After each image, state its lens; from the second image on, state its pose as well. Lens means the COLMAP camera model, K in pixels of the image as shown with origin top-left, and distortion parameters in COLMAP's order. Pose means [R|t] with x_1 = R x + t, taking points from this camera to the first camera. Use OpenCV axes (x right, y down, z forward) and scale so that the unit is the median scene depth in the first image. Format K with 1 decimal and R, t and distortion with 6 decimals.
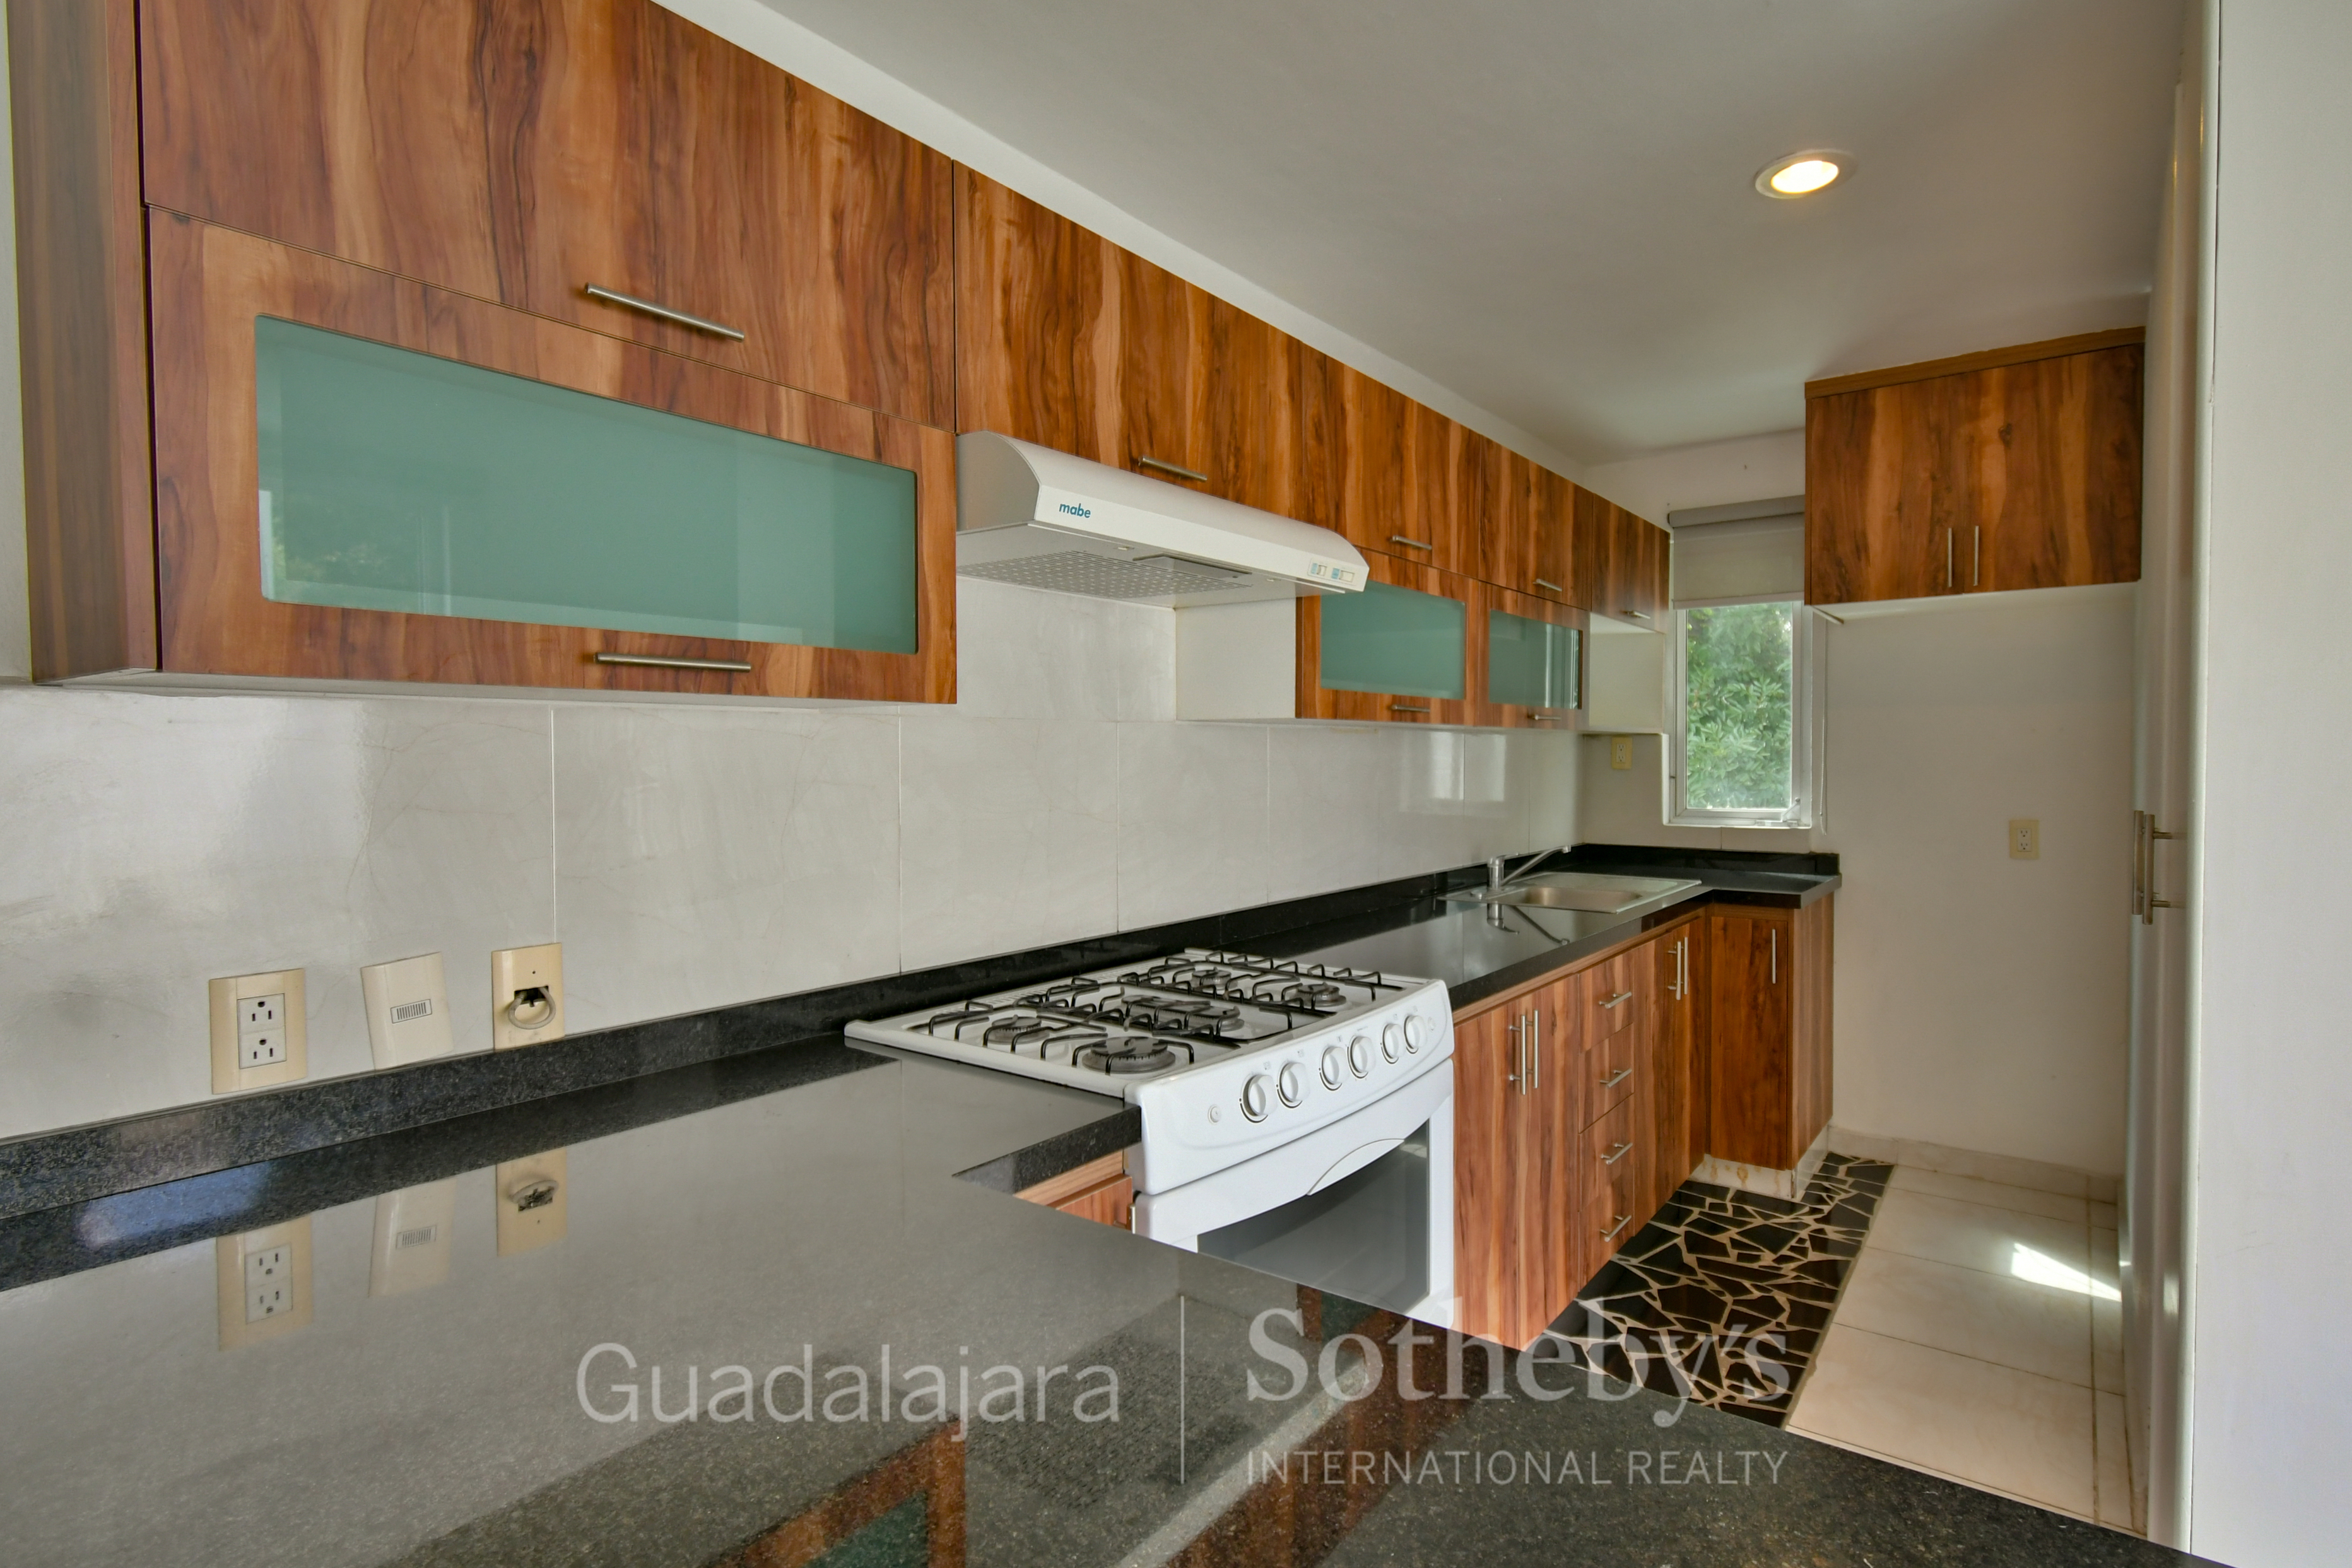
lens RADIAL K [[1145.5, 0, 1289.0], [0, 1145.5, 785.1], [0, 0, 1]] dist [-0.000820, -0.000318]
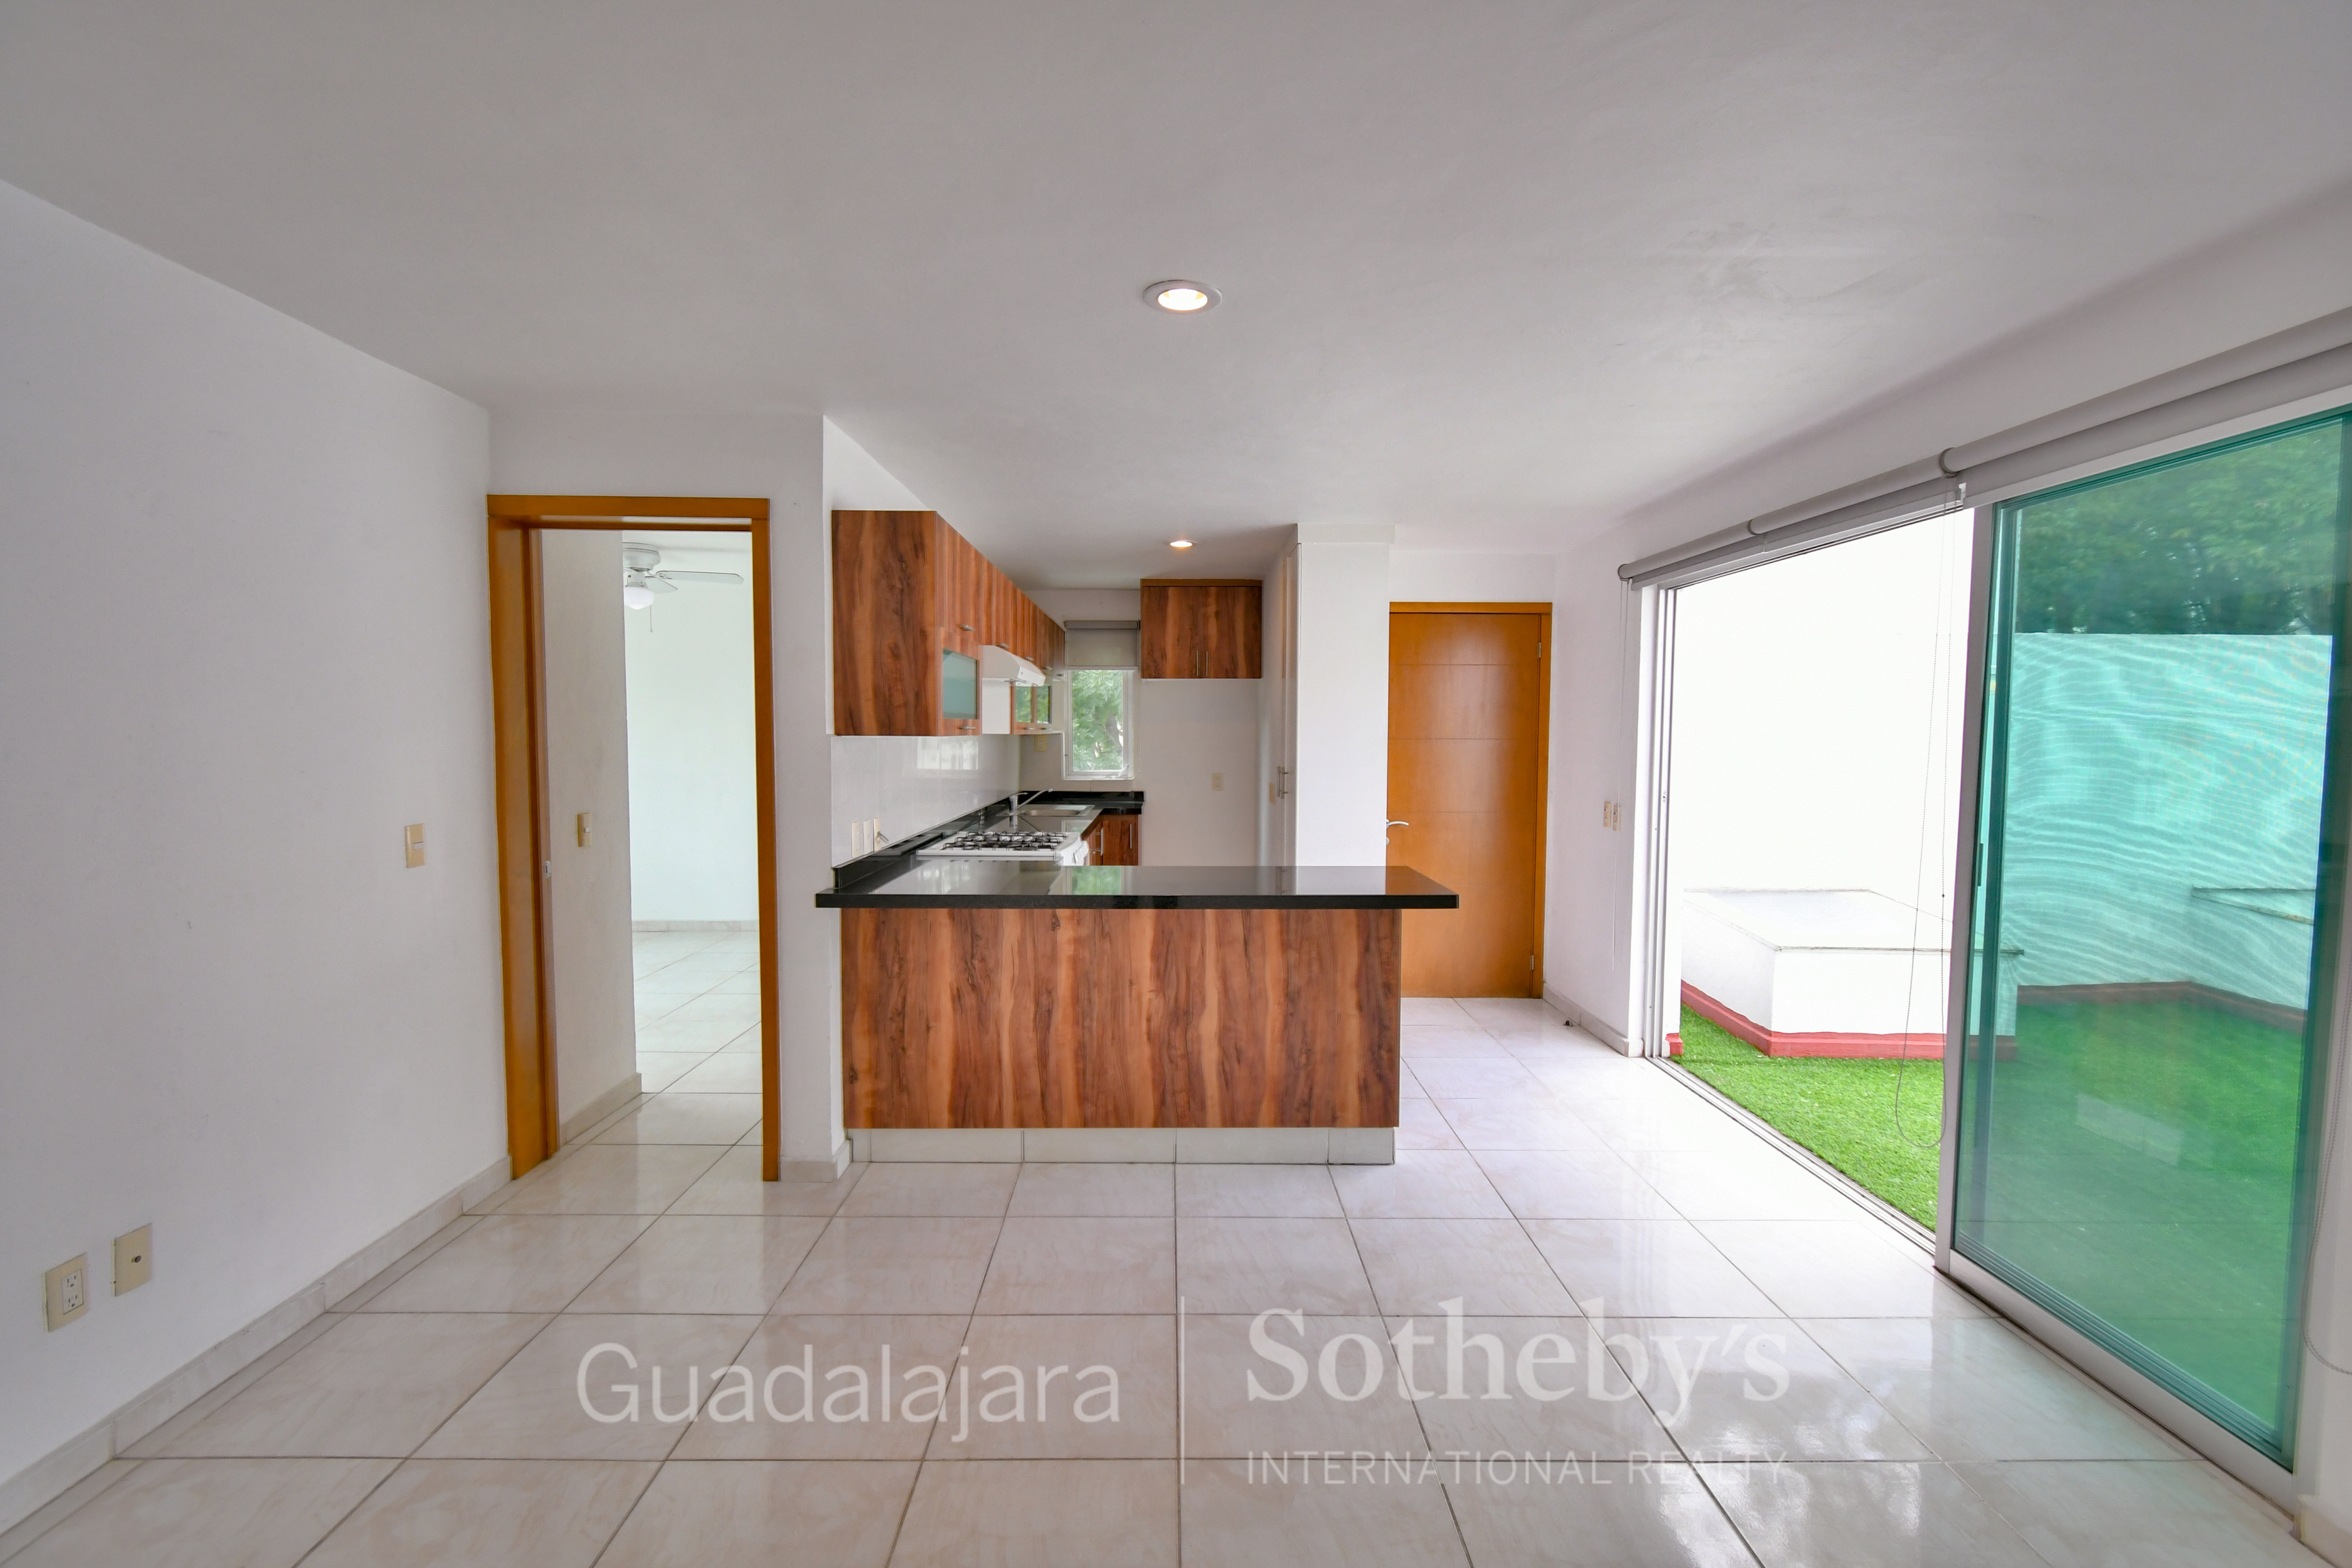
lens RADIAL K [[1023.9, 0, 1178.7], [0, 1023.9, 781.2], [0, 0, 1]] dist [-0.001582, -0.001033]
pose [[0.817326, -0.020921, 0.575795, -0.708747], [0.007606, 0.999645, 0.025523, -0.007632], [-0.576125, -0.016481, 0.817196, -0.746281]]
